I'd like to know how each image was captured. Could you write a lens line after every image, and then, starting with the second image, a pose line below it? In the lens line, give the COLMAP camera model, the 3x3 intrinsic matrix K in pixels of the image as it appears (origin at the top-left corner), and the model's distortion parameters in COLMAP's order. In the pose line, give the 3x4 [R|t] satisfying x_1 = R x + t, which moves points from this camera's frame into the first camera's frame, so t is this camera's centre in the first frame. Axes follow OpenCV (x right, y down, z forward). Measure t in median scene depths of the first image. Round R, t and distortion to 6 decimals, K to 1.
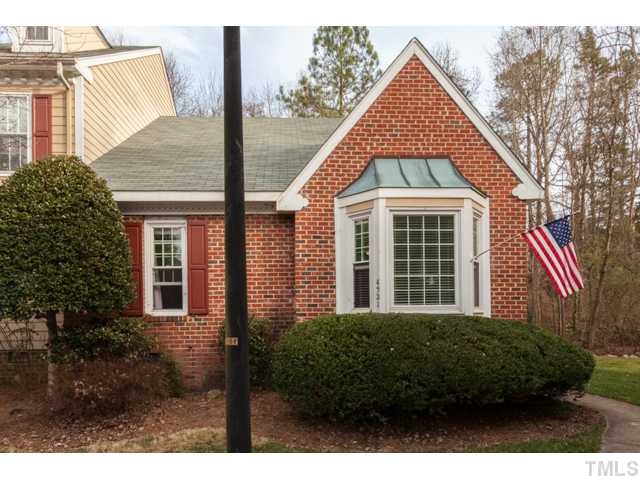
lens RADIAL K [[421.0, 0, 298.6], [0, 421.0, 305.3], [0, 0, 1]] dist [0.009572, 0.003417]
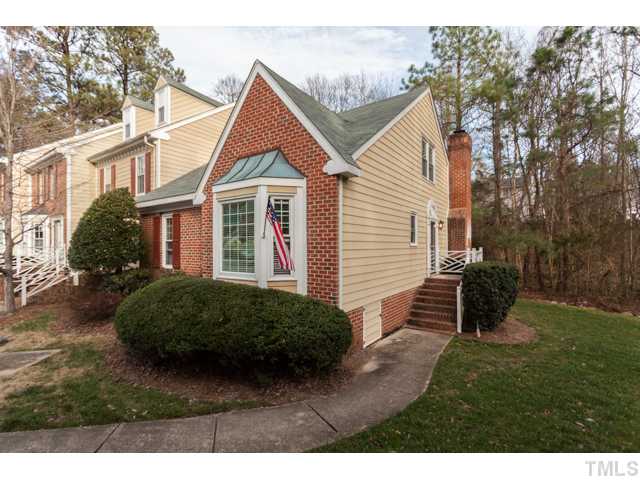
lens RADIAL K [[306.2, 0, 317.9], [0, 306.2, 243.8], [0, 0, 1]] dist [0.004886, 0.001749]
pose [[0.790529, 0.000627, -0.612425, 0.975791], [0.003474, 0.999979, 0.005509, -0.083461], [0.612415, -0.006483, 0.790510, 0.376828]]
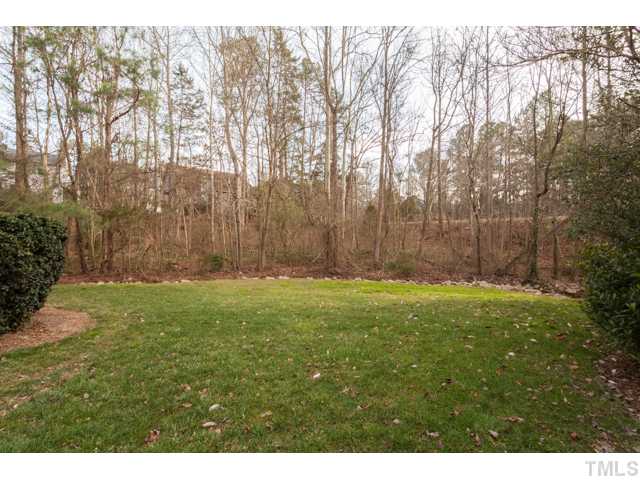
lens RADIAL K [[306.2, 0, 317.0], [0, 306.2, 240.8], [0, 0, 1]] dist [0.004886, 0.001749]
pose [[0.800836, 0.000312, 0.598884, 0.909912], [-0.008574, 0.999903, 0.010944, 0.039023], [-0.598822, -0.013899, 0.800761, 0.750959]]
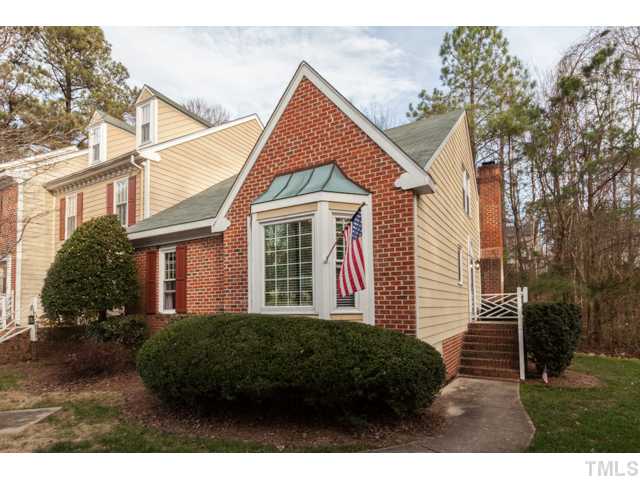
lens RADIAL K [[364.3, 0, 316.3], [0, 364.3, 291.0], [0, 0, 1]] dist [0.002321, 0.002692]
pose [[0.839119, -0.026060, -0.543324, 0.793632], [0.010482, 0.999441, -0.031748, -0.007779], [0.543847, 0.020945, 0.838923, 0.236704]]
